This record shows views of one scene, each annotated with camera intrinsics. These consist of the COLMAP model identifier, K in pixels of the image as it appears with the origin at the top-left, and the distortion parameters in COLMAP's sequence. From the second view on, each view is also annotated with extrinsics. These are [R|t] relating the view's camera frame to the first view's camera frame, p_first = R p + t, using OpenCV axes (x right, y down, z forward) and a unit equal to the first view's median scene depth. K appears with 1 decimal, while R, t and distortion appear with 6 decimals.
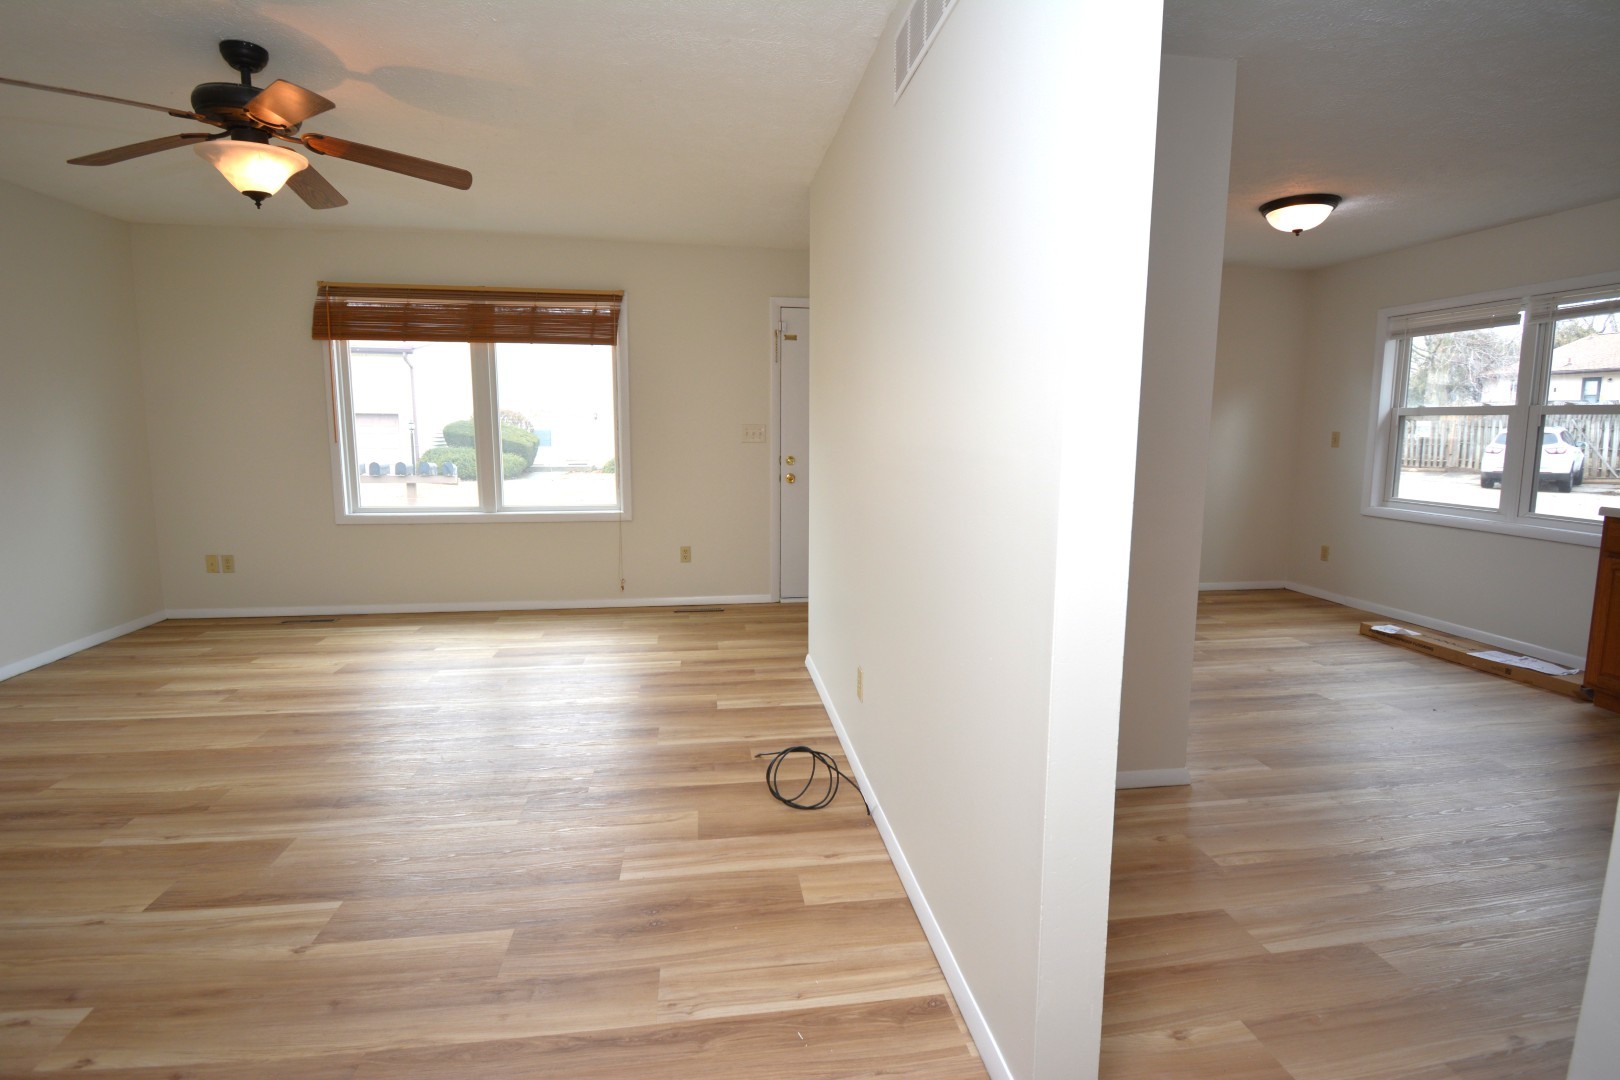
lens RADIAL K [[784.3, 0, 808.6], [0, 784.3, 526.4], [0, 0, 1]] dist [-0.021455, -0.006770]
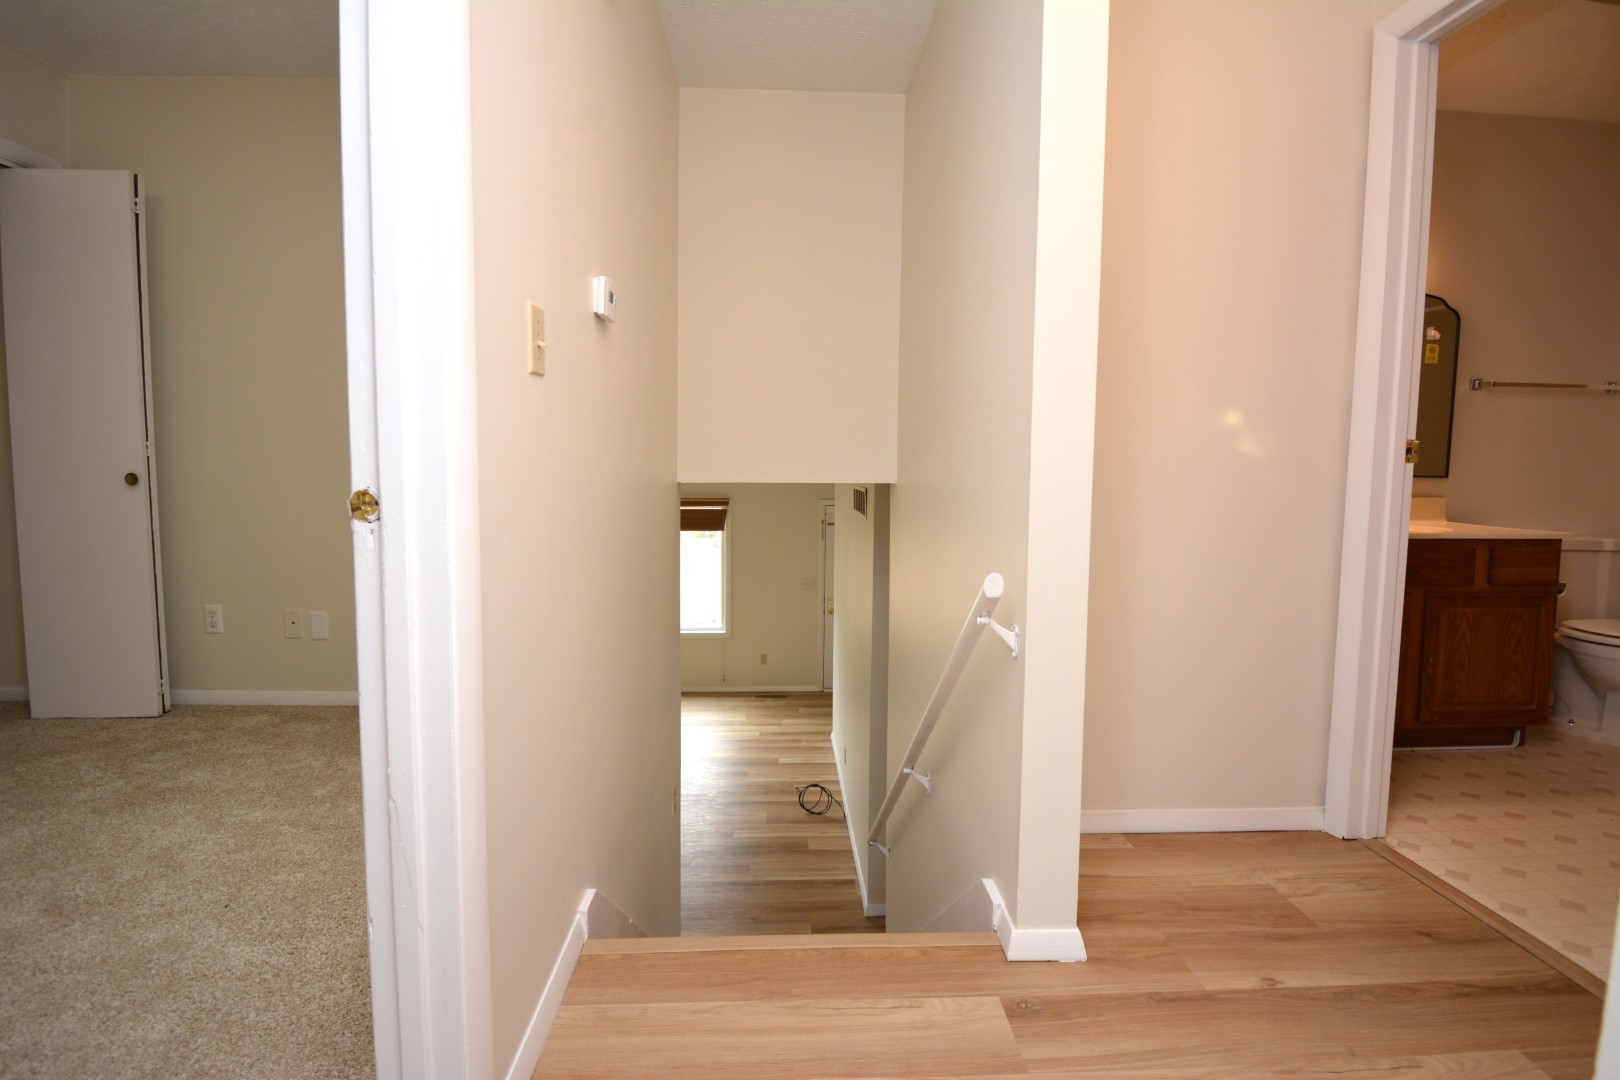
lens RADIAL K [[784.3, 0, 805.1], [0, 784.3, 497.9], [0, 0, 1]] dist [-0.021455, -0.006770]
pose [[0.994504, 0.009622, -0.104256, 0.148668], [-0.018596, 0.996169, -0.085451, -0.262020], [0.103034, 0.086920, 0.990873, -0.988693]]
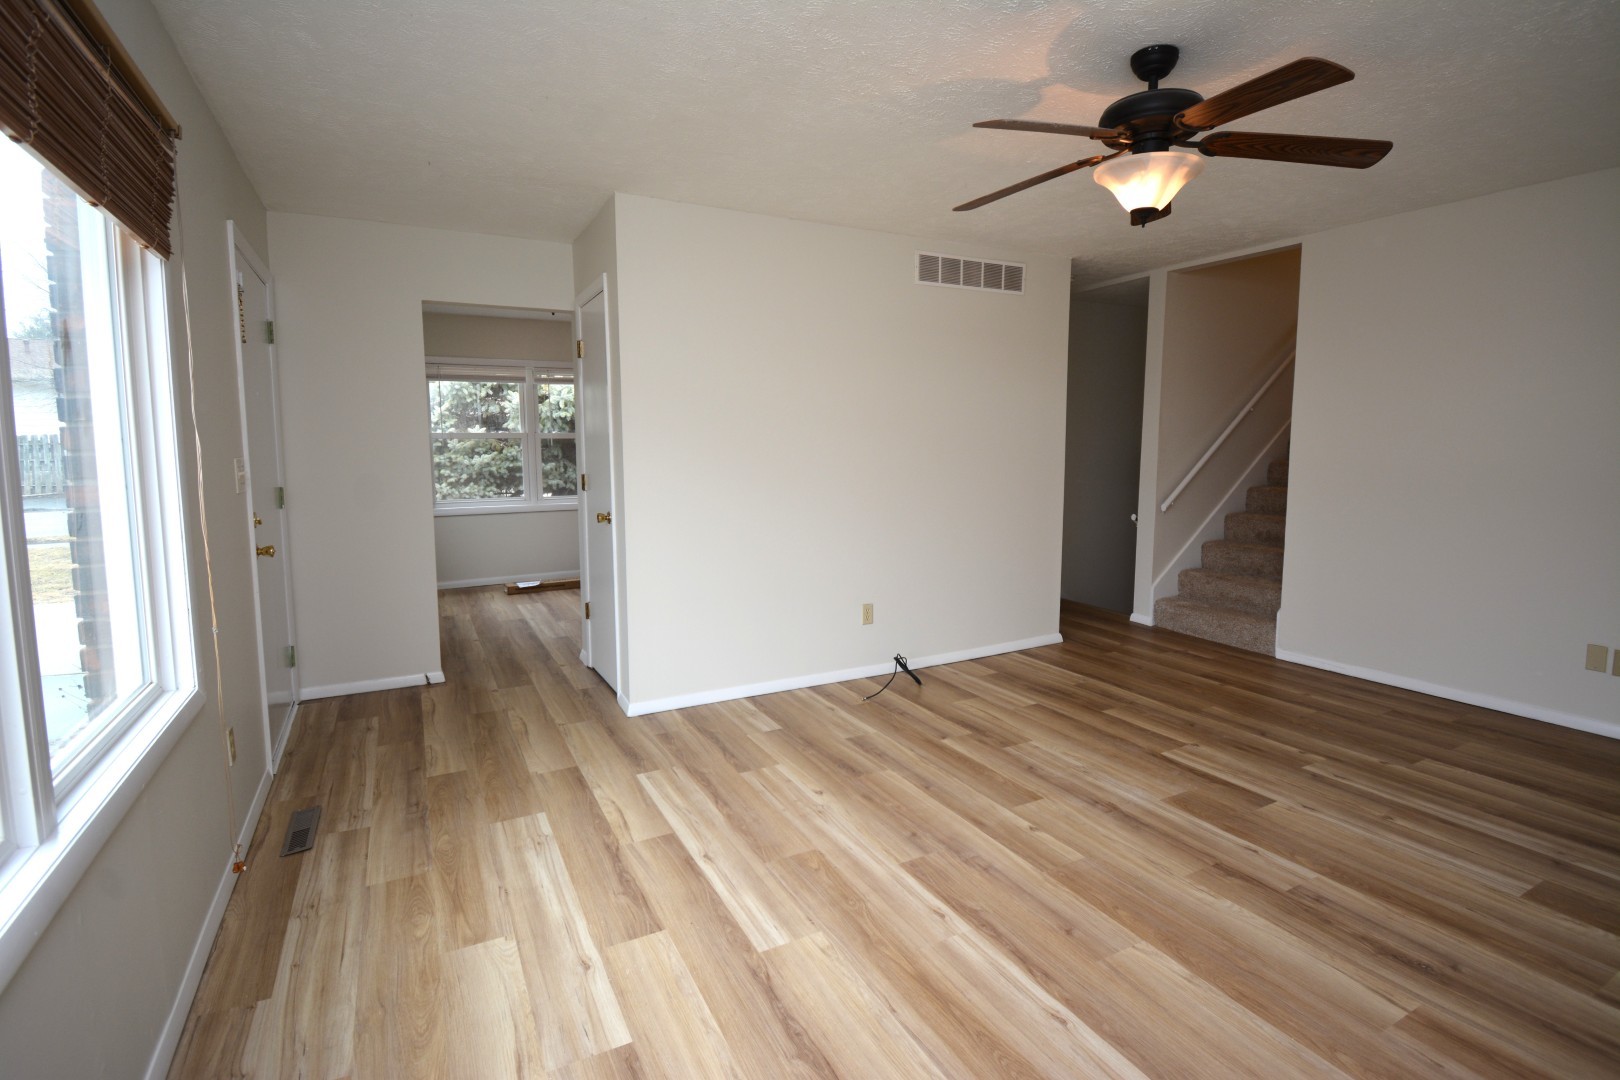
lens RADIAL K [[784.3, 0, 808.8], [0, 784.3, 526.9], [0, 0, 1]] dist [-0.021455, -0.006770]
pose [[-0.332737, -0.105731, 0.937074, -1.173337], [0.130891, 0.978898, 0.156927, -0.204817], [-0.933892, 0.174870, -0.311876, 1.354822]]
